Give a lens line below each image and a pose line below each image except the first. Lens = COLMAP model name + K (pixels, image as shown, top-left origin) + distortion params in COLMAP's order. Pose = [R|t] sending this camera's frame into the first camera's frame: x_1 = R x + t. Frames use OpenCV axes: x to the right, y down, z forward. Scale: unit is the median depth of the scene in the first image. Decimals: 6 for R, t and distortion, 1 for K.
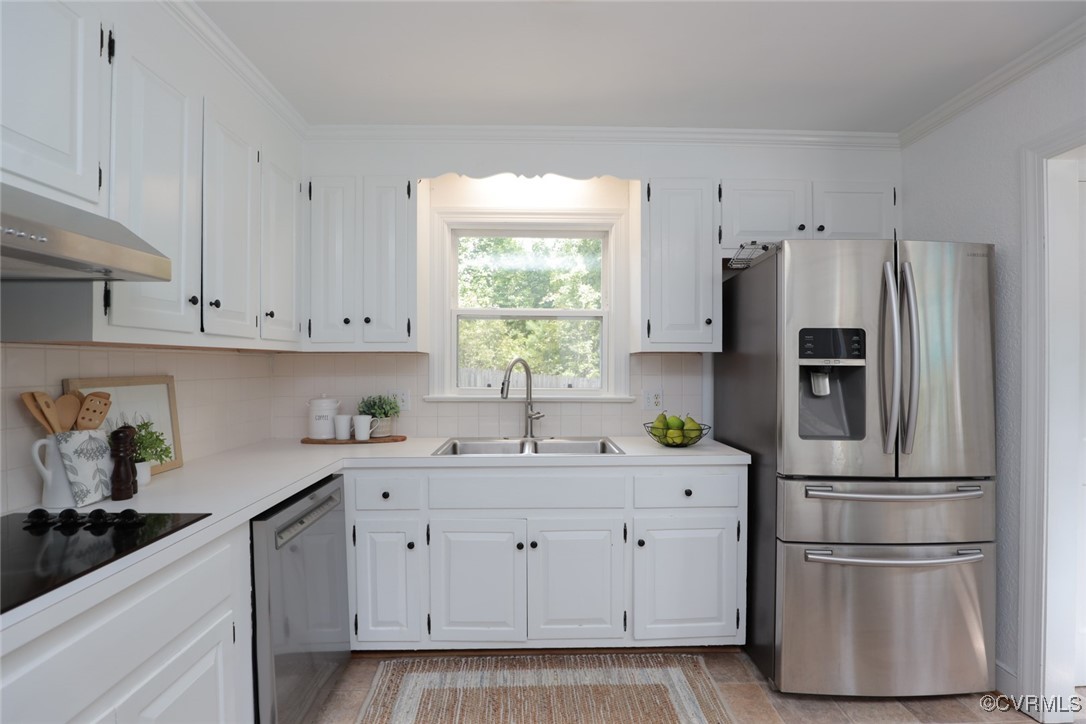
lens RADIAL K [[502.0, 0, 547.6], [0, 502.0, 367.1], [0, 0, 1]] dist [-0.031924, 0.002839]
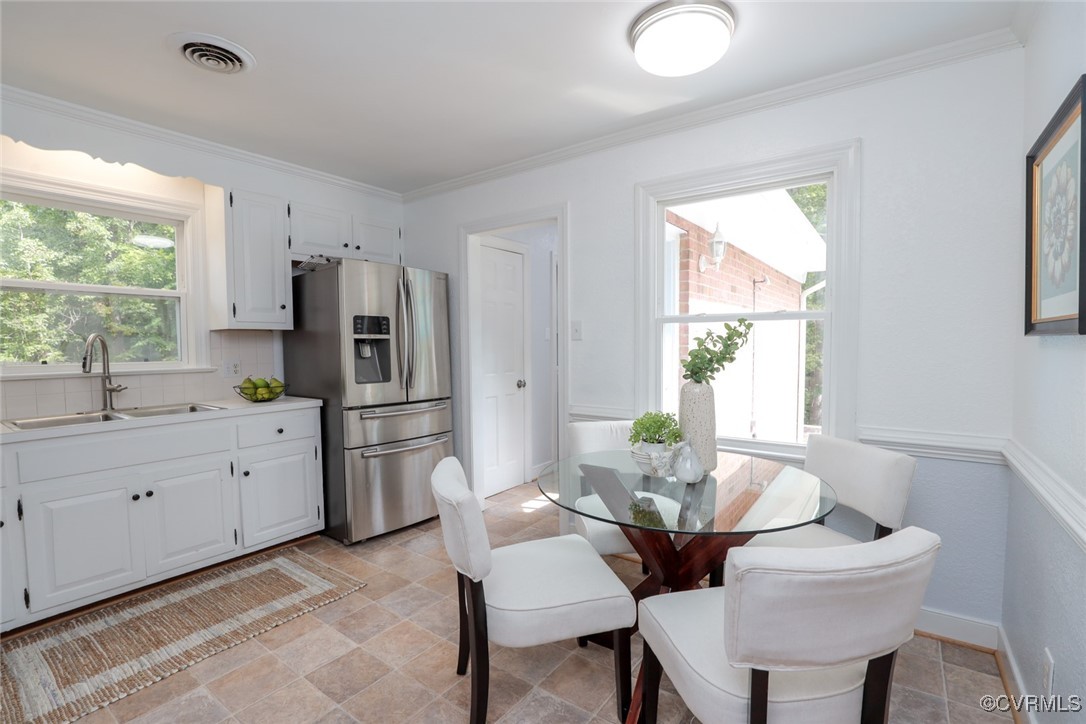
lens RADIAL K [[502.0, 0, 545.9], [0, 502.0, 365.3], [0, 0, 1]] dist [-0.031924, 0.002839]
pose [[0.604089, -0.044331, 0.795683, -0.361964], [0.014133, 0.998890, 0.044923, 0.017595], [-0.796791, -0.015892, 0.604046, -0.416644]]
